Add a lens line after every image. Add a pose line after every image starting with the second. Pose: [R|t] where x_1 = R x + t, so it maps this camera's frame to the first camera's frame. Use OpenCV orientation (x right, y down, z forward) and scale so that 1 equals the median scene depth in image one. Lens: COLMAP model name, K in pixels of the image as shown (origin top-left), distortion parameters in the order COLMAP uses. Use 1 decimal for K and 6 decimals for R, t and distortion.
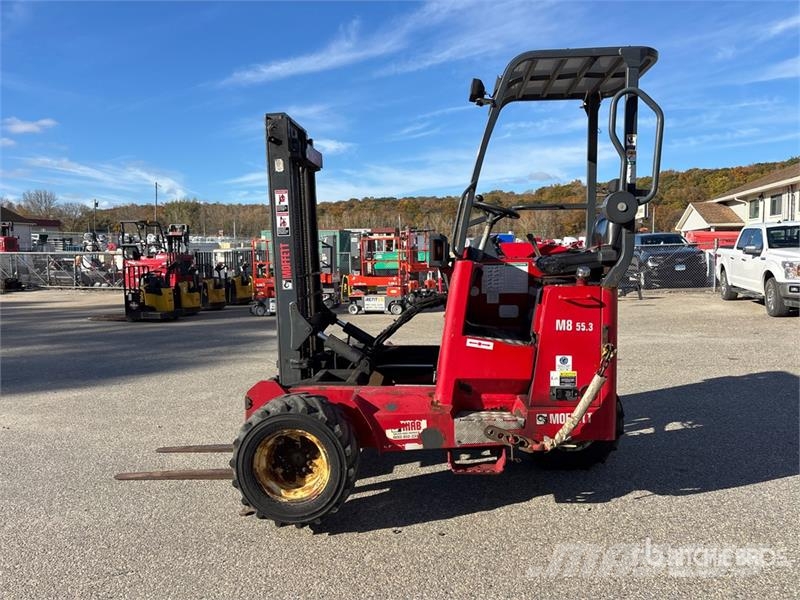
lens RADIAL K [[599.8, 0, 403.1], [0, 599.8, 296.3], [0, 0, 1]] dist [0.030996, -0.006623]
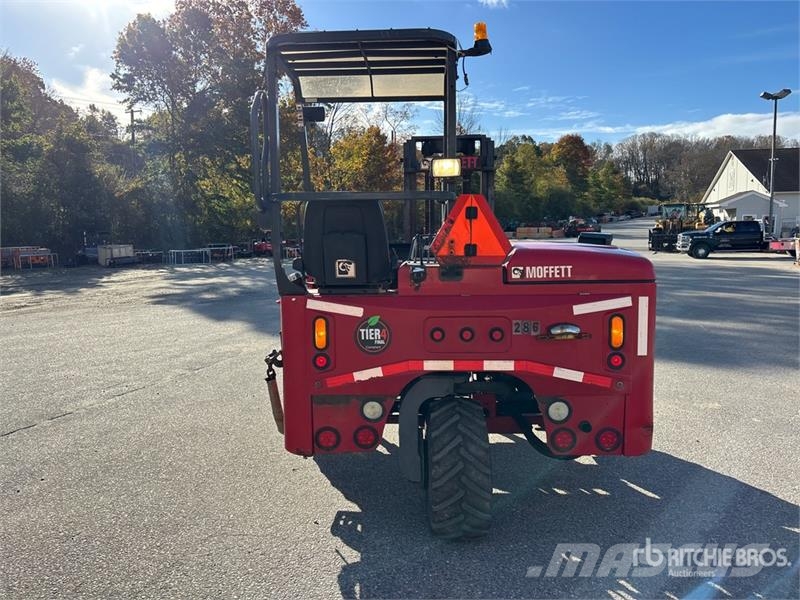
lens RADIAL K [[604.3, 0, 400.0], [0, 604.3, 300.0], [0, 0, 1]] dist [0.038712, -0.051813]
pose [[0.037471, 0.111996, -0.993002, 1.080028], [-0.061453, 0.992077, 0.109573, -0.101778], [0.997406, 0.056917, 0.044057, 0.930897]]
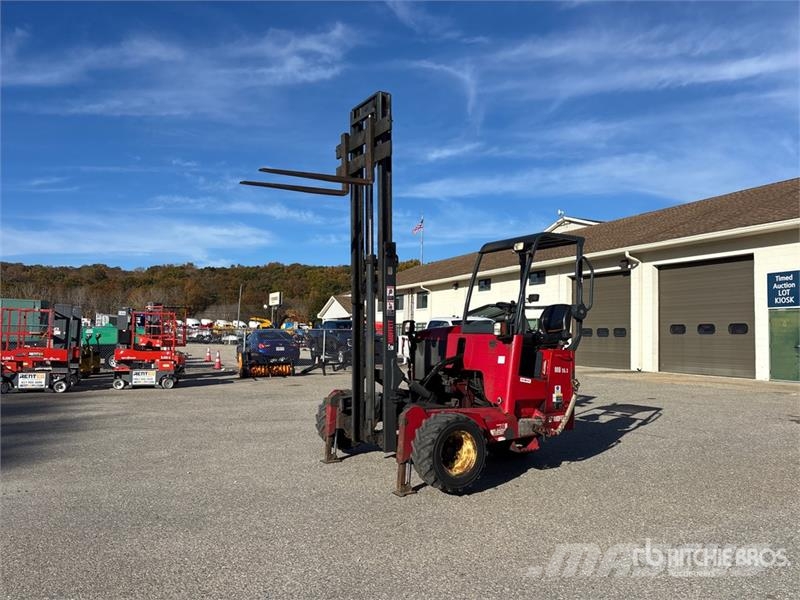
lens RADIAL K [[599.5, 0, 390.6], [0, 599.5, 302.9], [0, 0, 1]] dist [0.055162, -0.065370]
pose [[0.820668, 0.063277, 0.567891, -1.064488], [0.008443, 0.992398, -0.122779, 0.055613], [-0.571343, 0.105556, 0.813895, -0.249836]]
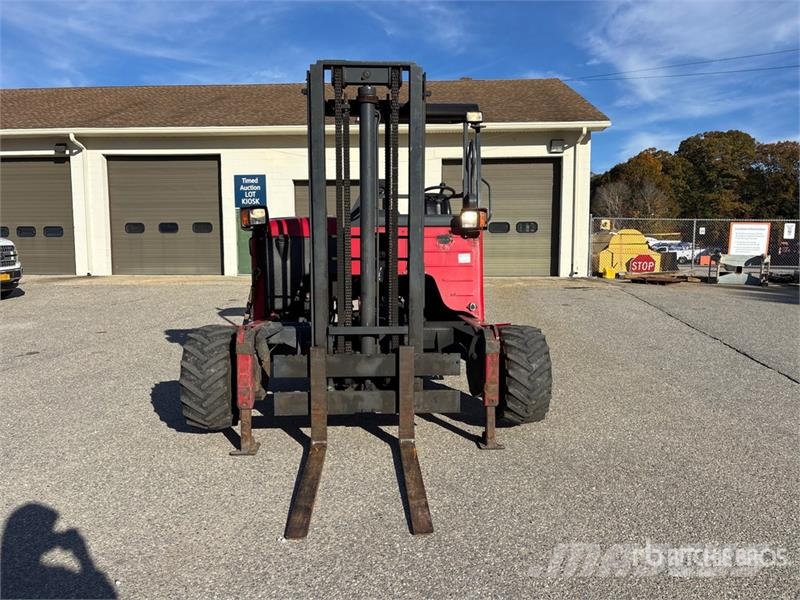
lens RADIAL K [[608.2, 0, 396.3], [0, 608.2, 304.1], [0, 0, 1]] dist [0.049791, -0.059291]
pose [[-0.120997, -0.078513, 0.989543, -1.197572], [0.073379, 0.993432, 0.087794, -0.012469], [-0.989937, 0.083235, -0.114441, 1.166870]]
